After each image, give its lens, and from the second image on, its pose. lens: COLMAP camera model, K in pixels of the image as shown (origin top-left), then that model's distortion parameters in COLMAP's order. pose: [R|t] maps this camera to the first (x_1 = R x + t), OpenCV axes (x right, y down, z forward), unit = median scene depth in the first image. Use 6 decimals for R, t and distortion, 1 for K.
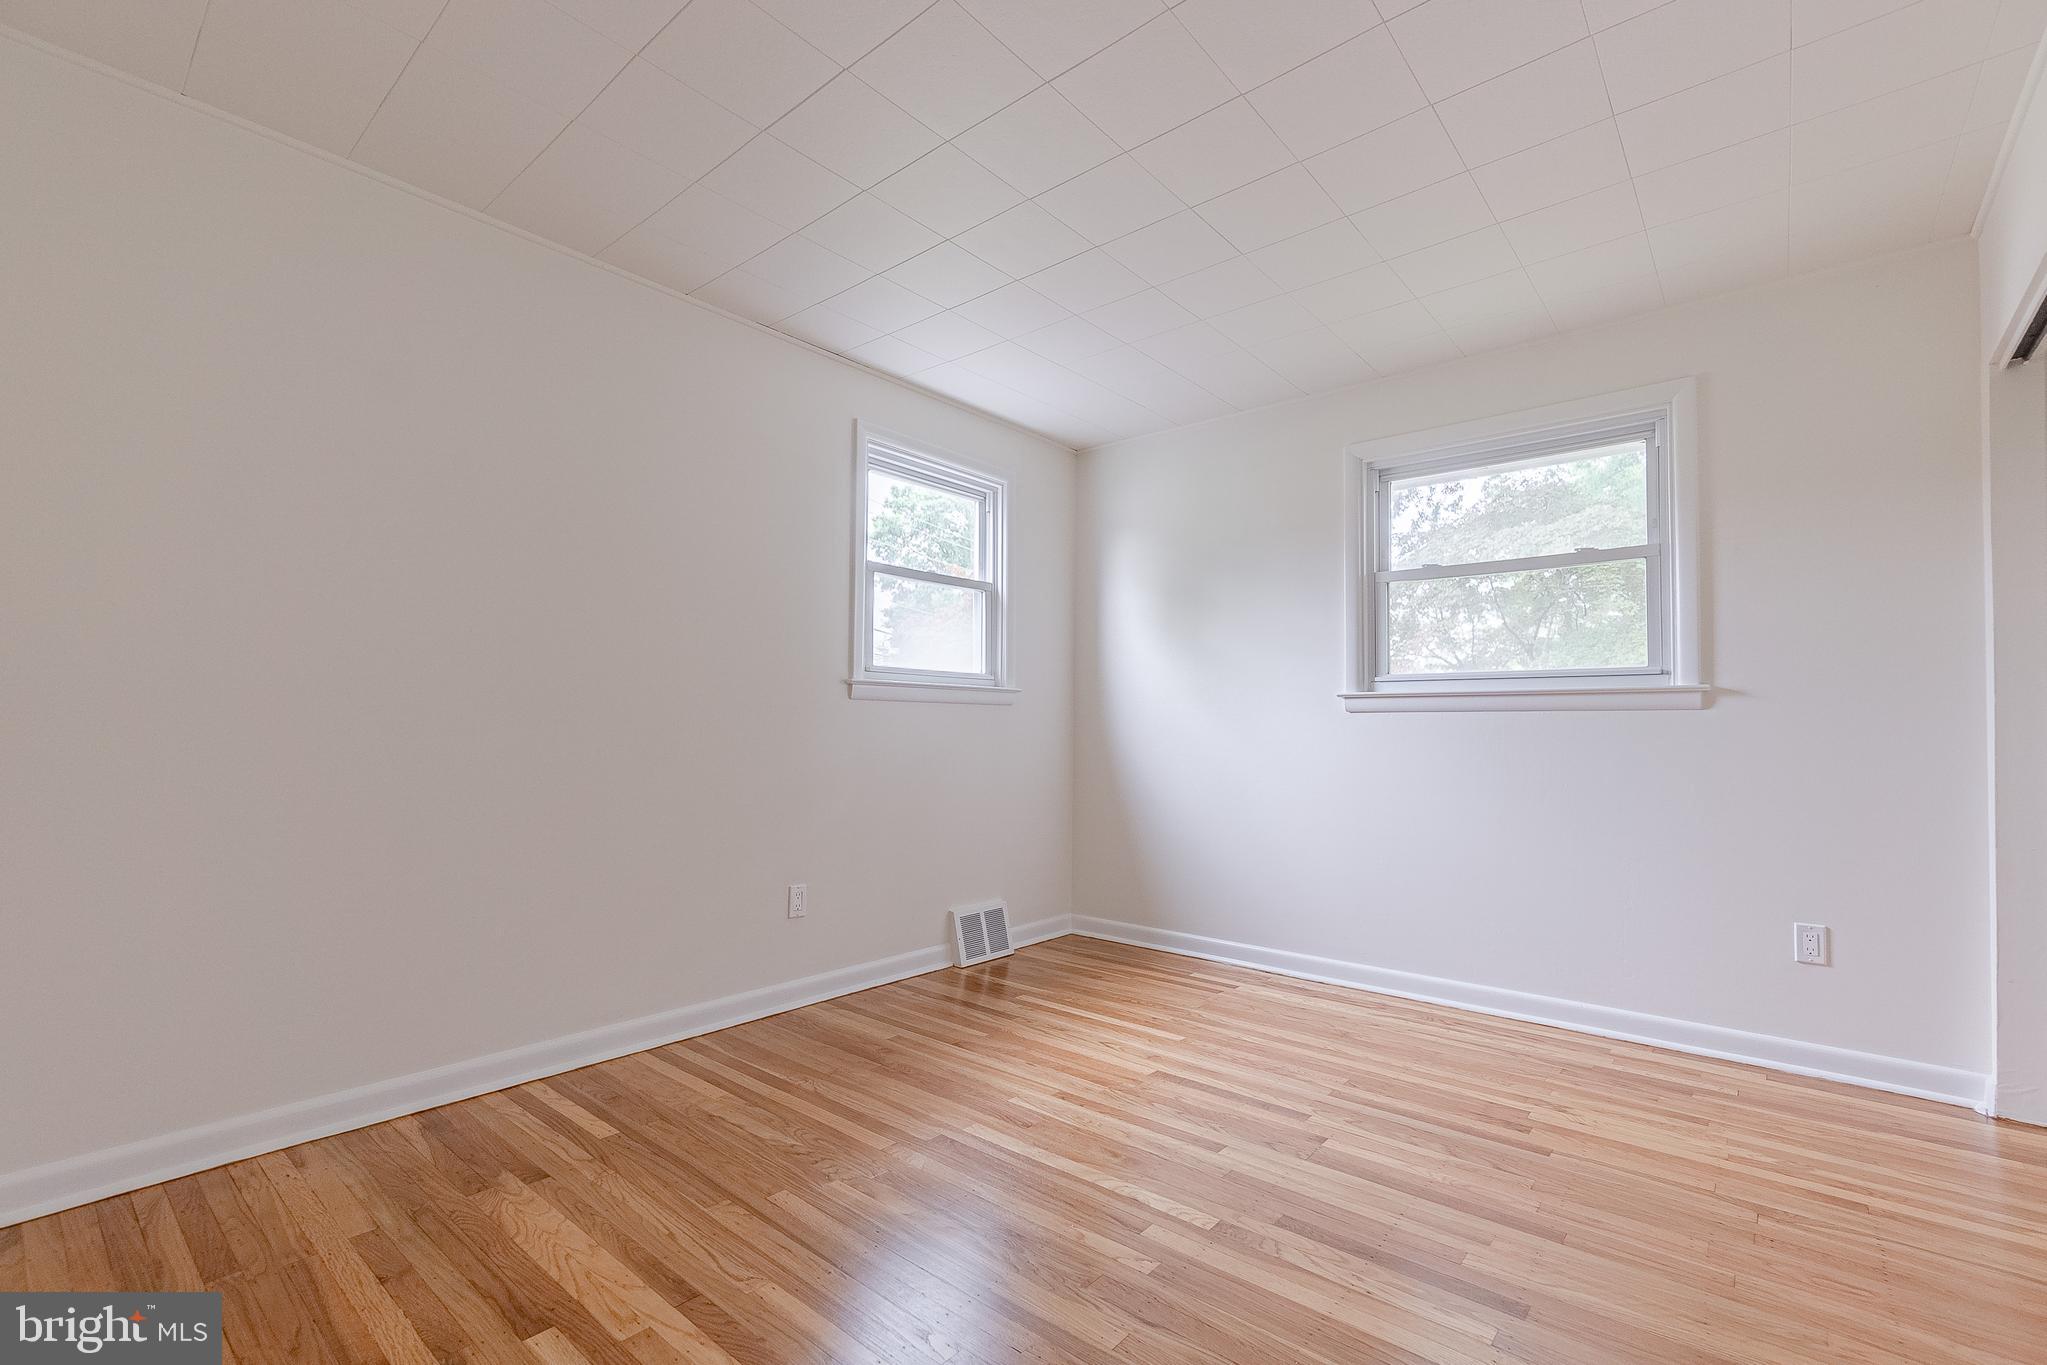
lens RADIAL K [[906.8, 0, 1022.1], [0, 906.8, 692.8], [0, 0, 1]] dist [-0.010708, 0.003816]
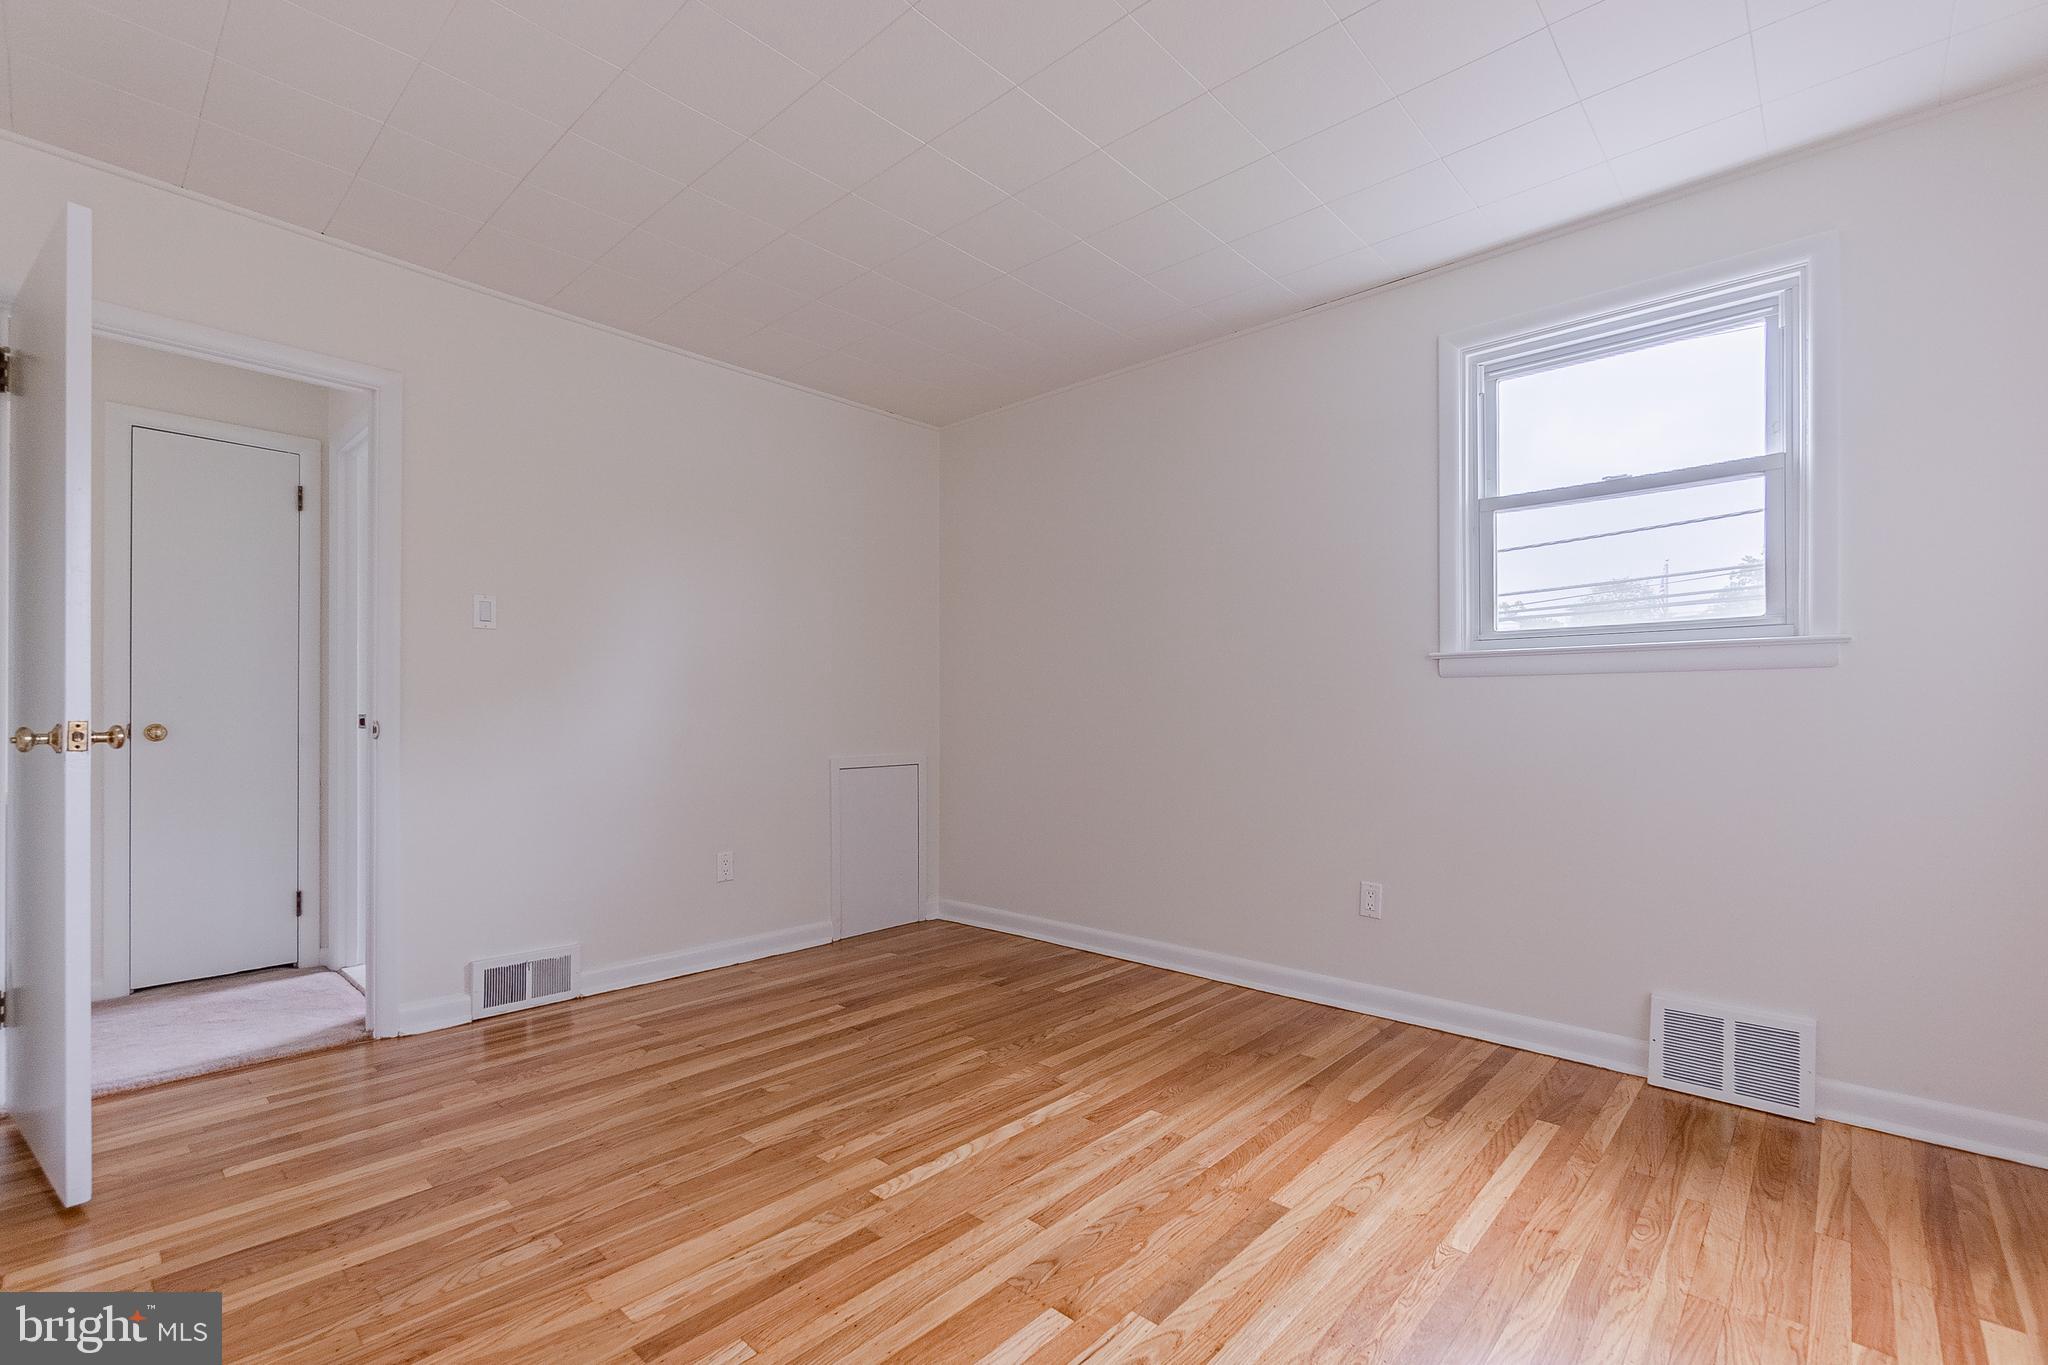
lens RADIAL K [[907.2, 0, 1011.9], [0, 907.2, 720.3], [0, 0, 1]] dist [-0.010708, 0.003816]
pose [[-0.054401, -0.002606, -0.998516, 0.833502], [0.039474, 0.999209, -0.004759, 0.045958], [0.997739, -0.039675, -0.054255, 0.838952]]
